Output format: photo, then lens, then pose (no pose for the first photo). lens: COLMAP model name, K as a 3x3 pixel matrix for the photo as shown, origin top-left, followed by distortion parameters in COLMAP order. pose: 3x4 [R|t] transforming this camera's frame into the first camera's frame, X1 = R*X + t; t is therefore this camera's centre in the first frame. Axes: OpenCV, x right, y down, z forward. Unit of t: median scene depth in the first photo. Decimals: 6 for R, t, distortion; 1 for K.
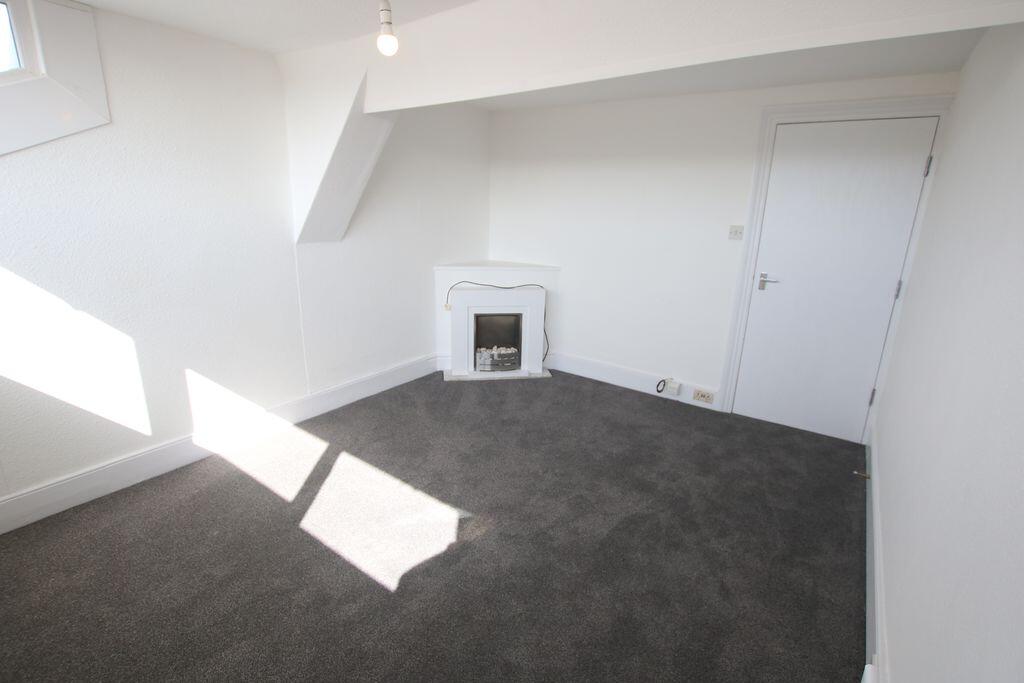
lens RADIAL K [[495.8, 0, 507.9], [0, 495.8, 348.4], [0, 0, 1]] dist [-0.026101, 0.008105]
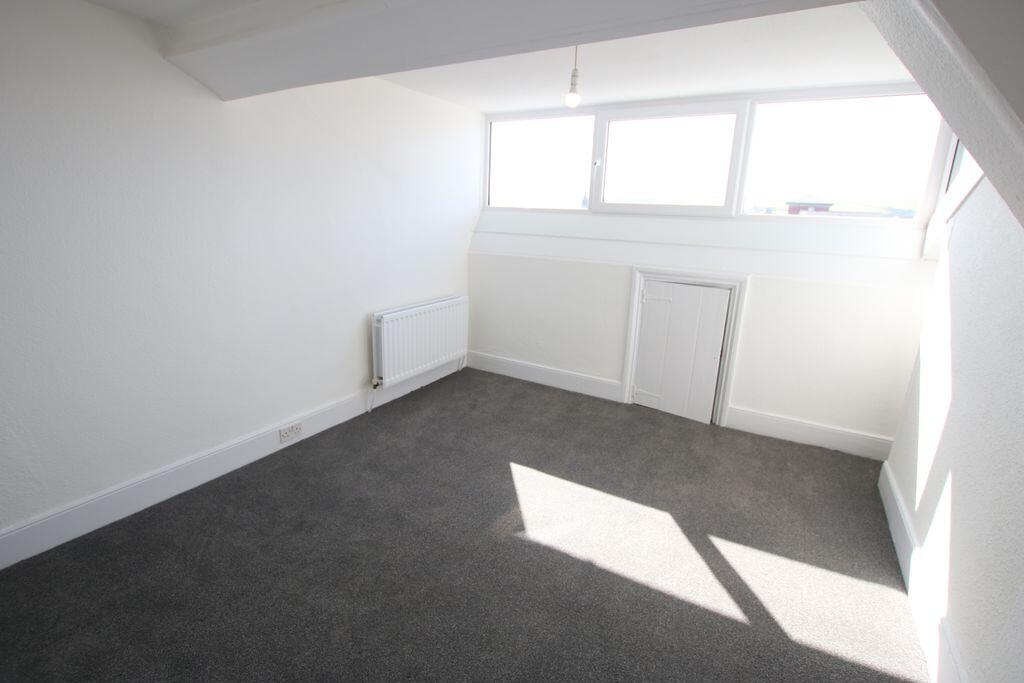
lens RADIAL K [[495.8, 0, 507.9], [0, 495.8, 348.4], [0, 0, 1]] dist [-0.026101, 0.008105]
pose [[-0.994020, -0.018878, -0.107550, 0.031040], [-0.072240, 0.852284, 0.518067, -0.317526], [0.081883, 0.522739, -0.848551, 1.160418]]
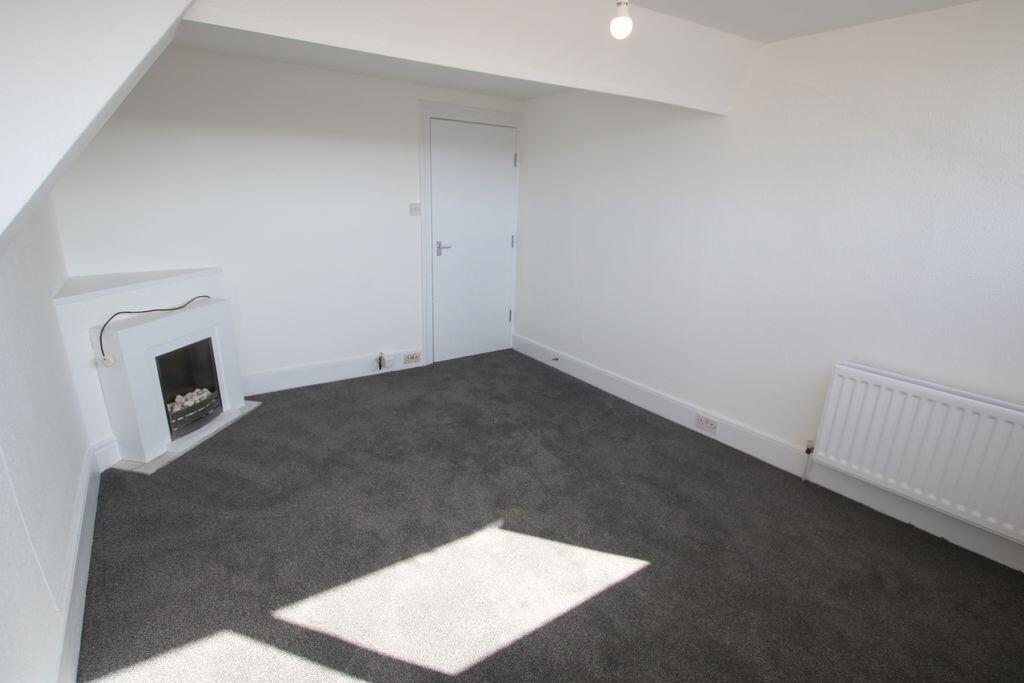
lens RADIAL K [[495.8, 0, 507.9], [0, 495.8, 348.4], [0, 0, 1]] dist [-0.026101, 0.008105]
pose [[0.321964, -0.296352, 0.899174, -0.594900], [0.249959, 0.942656, 0.221181, -0.130514], [-0.913159, 0.153544, 0.377577, 0.417445]]
